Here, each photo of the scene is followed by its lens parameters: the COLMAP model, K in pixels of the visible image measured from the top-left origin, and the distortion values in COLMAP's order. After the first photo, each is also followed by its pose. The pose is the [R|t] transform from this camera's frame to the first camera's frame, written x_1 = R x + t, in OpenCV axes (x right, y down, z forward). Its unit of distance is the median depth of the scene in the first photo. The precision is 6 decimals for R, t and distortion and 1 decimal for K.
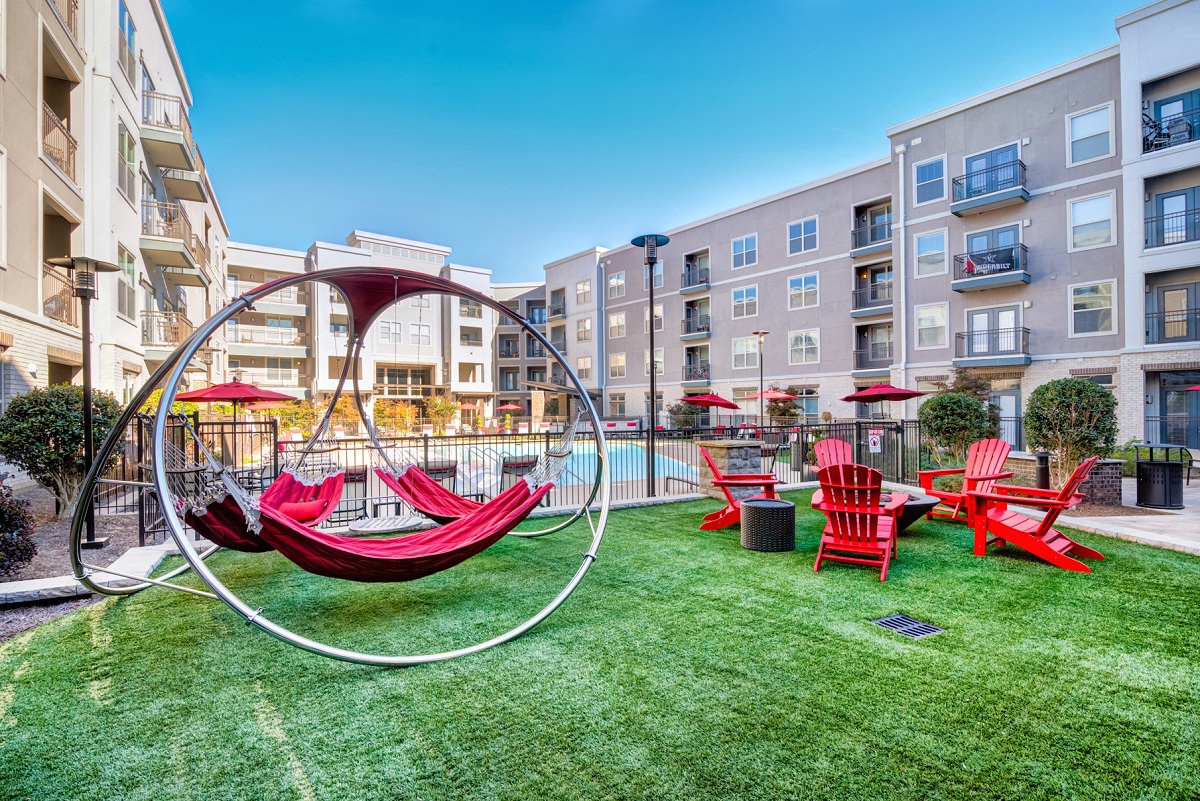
lens RADIAL K [[556.8, 0, 605.0], [0, 556.8, 403.9], [0, 0, 1]] dist [0.003713, -0.000029]
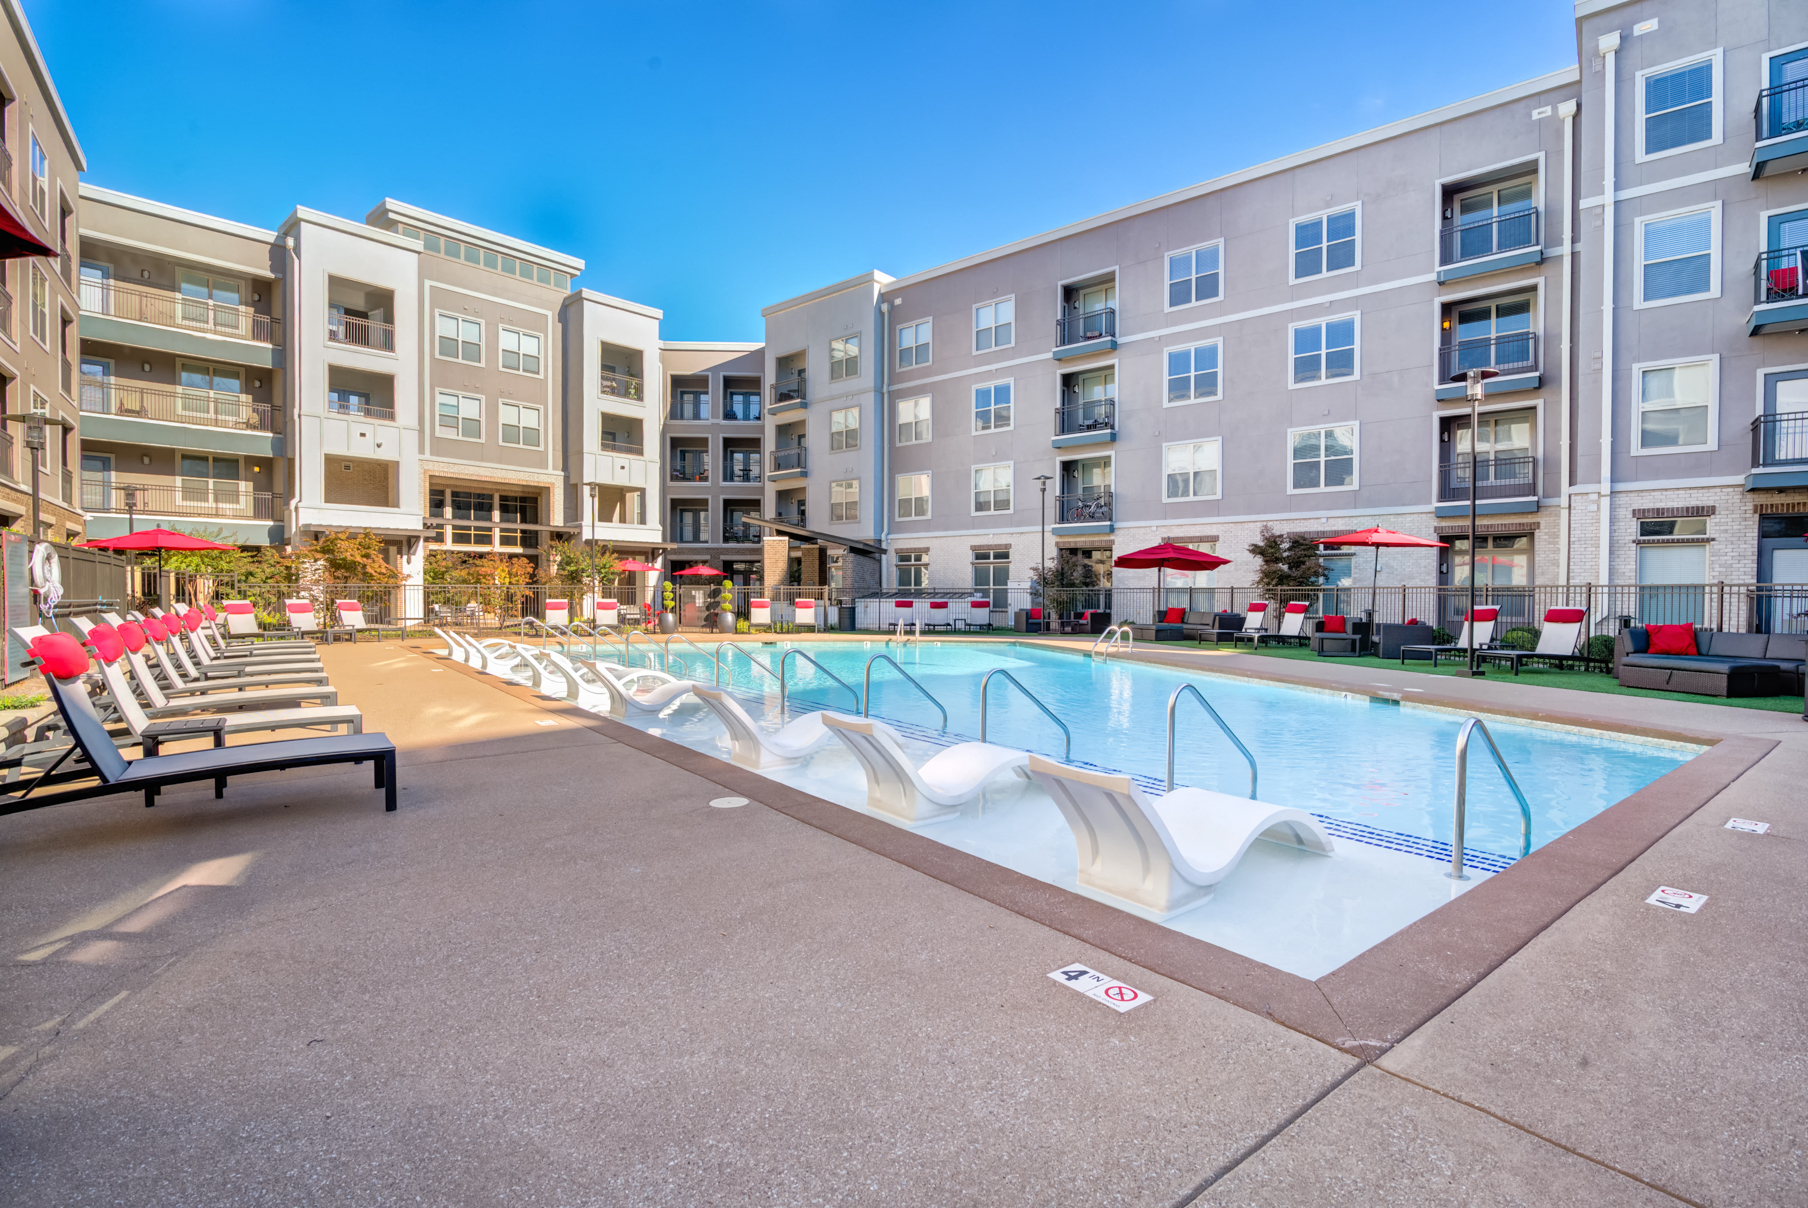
lens RADIAL K [[822.8, 0, 894.4], [0, 822.8, 596.0], [0, 0, 1]] dist [-0.011132, 0.000112]
pose [[0.989068, 0.012588, 0.146922, -0.113118], [-0.014964, 0.999774, 0.015077, 0.015511], [-0.146699, -0.017110, 0.989033, 0.230294]]
